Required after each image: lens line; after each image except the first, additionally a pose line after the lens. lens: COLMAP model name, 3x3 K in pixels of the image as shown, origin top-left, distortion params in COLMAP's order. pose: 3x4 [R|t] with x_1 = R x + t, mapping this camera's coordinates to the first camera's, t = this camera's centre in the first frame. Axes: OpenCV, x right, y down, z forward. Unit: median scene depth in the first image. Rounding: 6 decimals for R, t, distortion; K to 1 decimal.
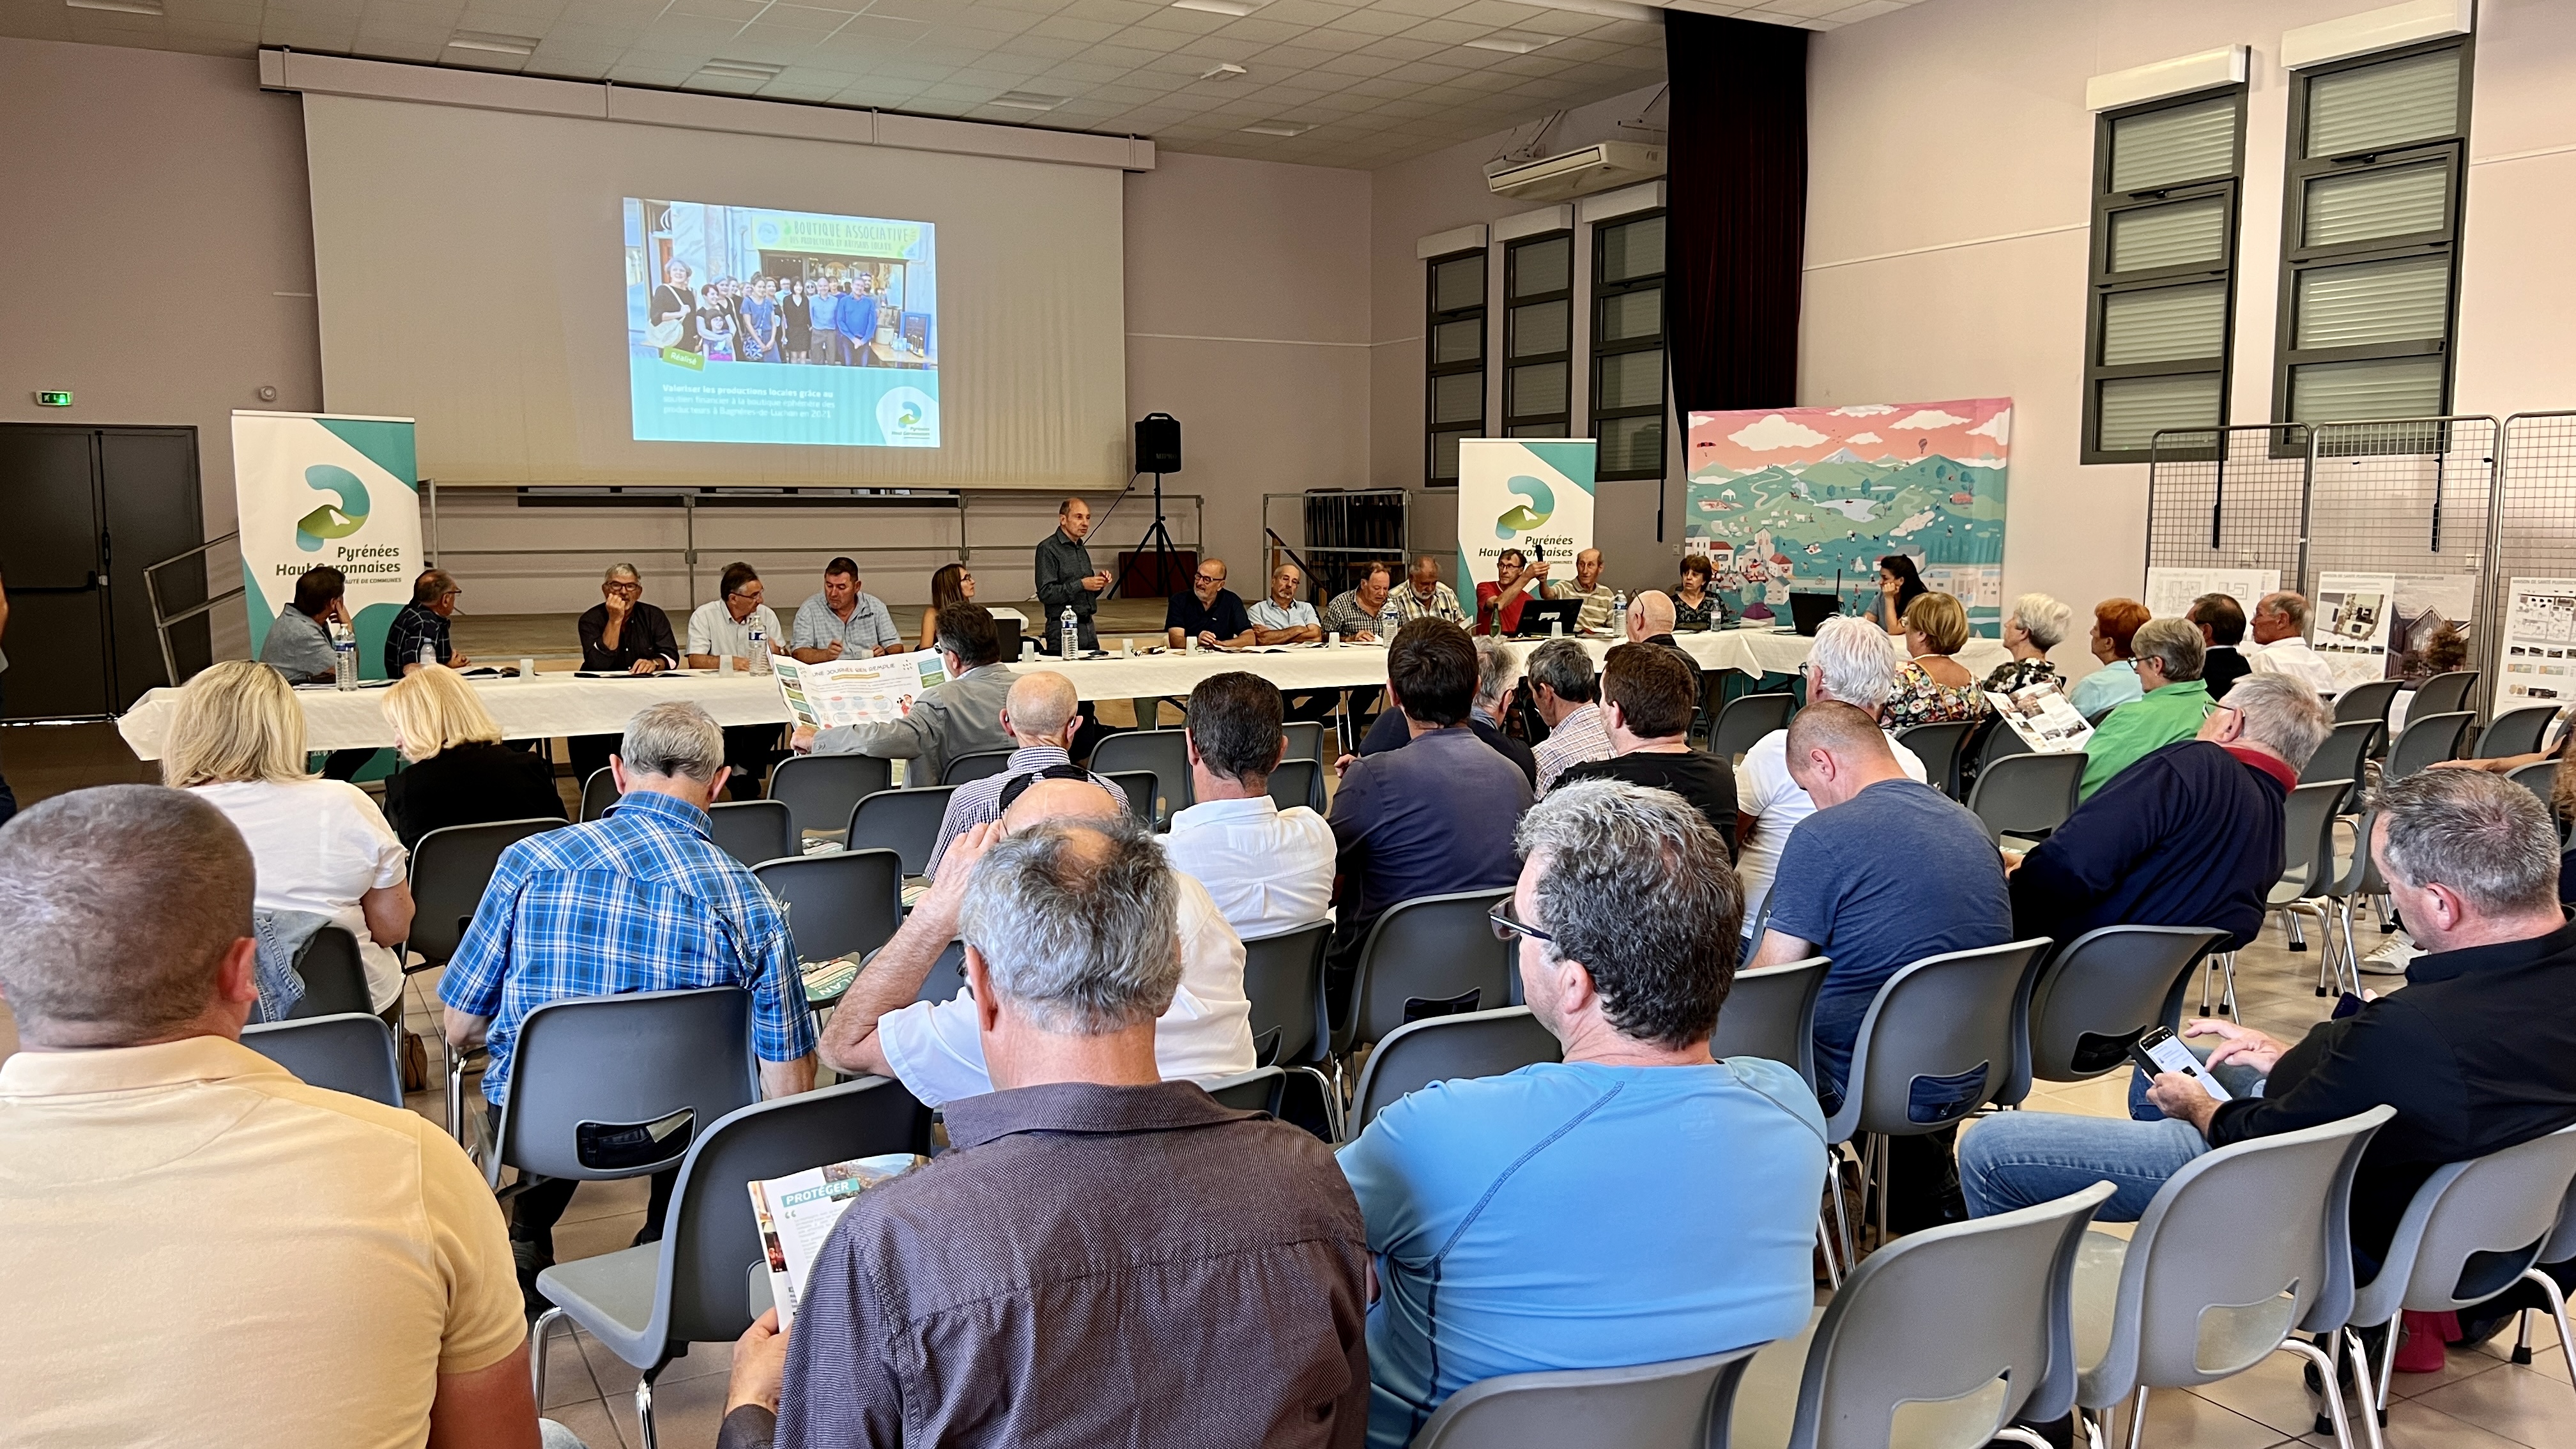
lens RADIAL K [[1946.1, 0, 1288.0], [0, 1946.1, 724.5], [0, 0, 1]] dist [0.104306, 0.000389]
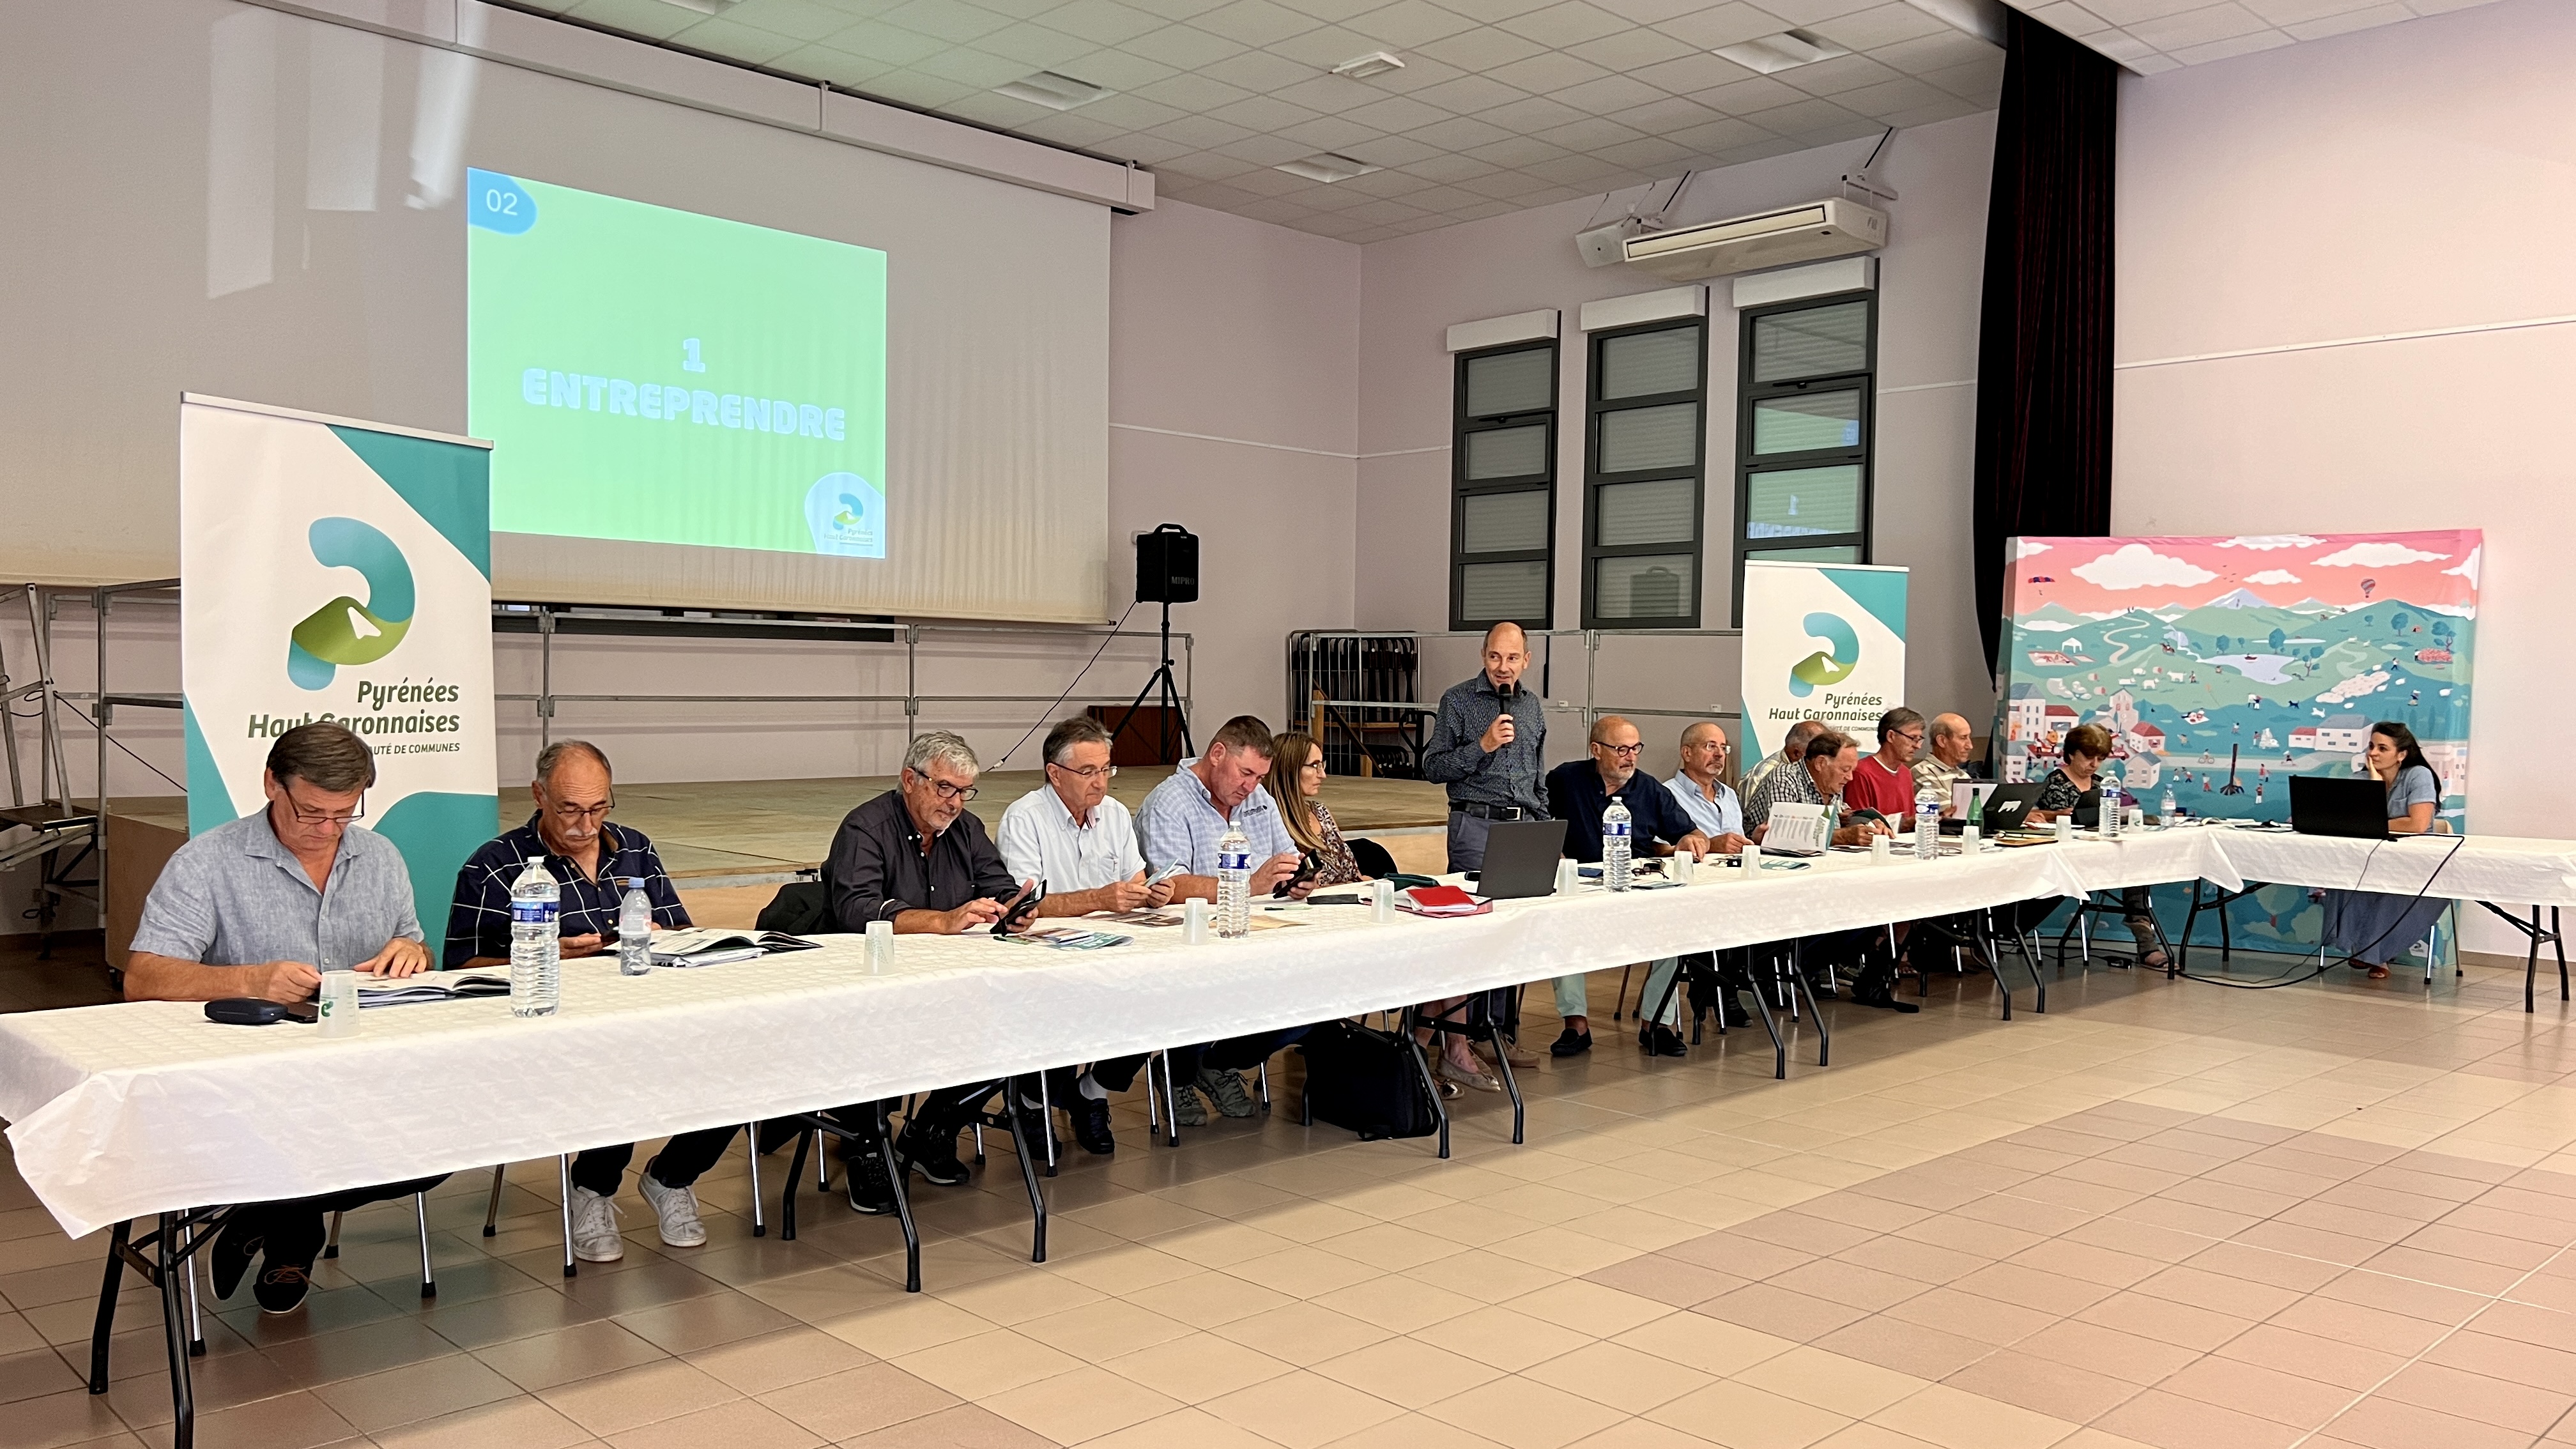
lens RADIAL K [[1940.3, 0, 1320.4], [0, 1940.3, 762.5], [0, 0, 1]] dist [0.046504, 0.000575]
pose [[0.964698, 0.007639, 0.263249, -0.258890], [0.008771, 0.998093, -0.061107, -0.026738], [-0.263214, 0.061259, 0.962791, 0.338453]]
